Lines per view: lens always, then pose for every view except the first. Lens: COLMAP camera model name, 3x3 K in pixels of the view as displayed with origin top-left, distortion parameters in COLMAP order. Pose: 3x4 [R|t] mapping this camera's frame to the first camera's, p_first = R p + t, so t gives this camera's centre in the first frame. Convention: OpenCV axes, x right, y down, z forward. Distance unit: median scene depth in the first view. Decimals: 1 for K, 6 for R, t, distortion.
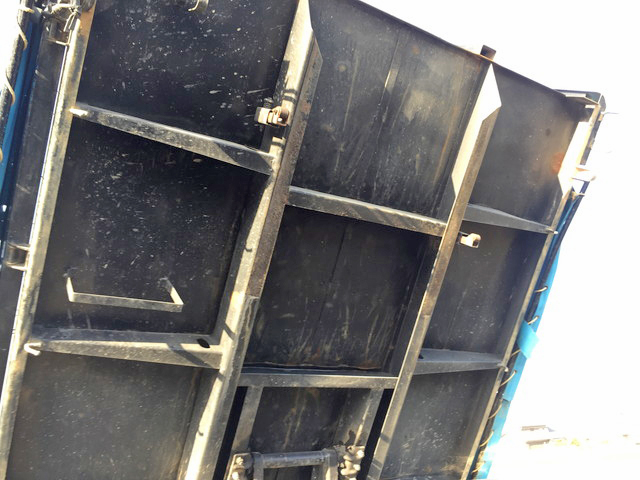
lens RADIAL K [[552.7, 0, 320.5], [0, 552.7, 240.1], [0, 0, 1]] dist [0.057345, -0.047828]
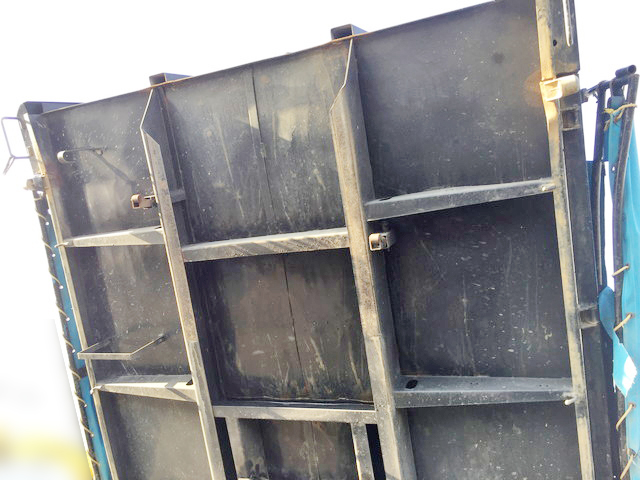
lens RADIAL K [[552.7, 0, 319.1], [0, 552.7, 239.1], [0, 0, 1]] dist [0.057345, -0.047828]
pose [[0.553148, -0.252738, -0.793821, 0.956295], [0.180512, 0.966595, -0.181963, 0.142793], [0.813292, -0.042642, 0.580292, 0.475425]]
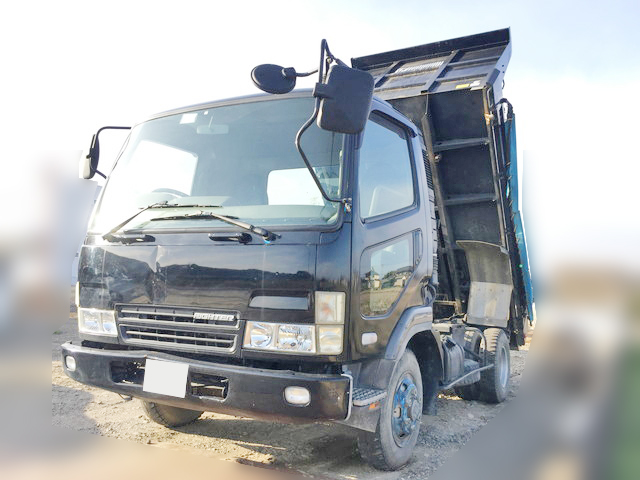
lens RADIAL K [[552.7, 0, 320.8], [0, 552.7, 240.6], [0, 0, 1]] dist [0.057345, -0.047828]
pose [[0.467892, 0.012277, -0.883700, 2.667993], [0.258491, 0.954278, 0.150121, -0.192557], [0.845139, -0.298669, 0.443326, -0.932088]]
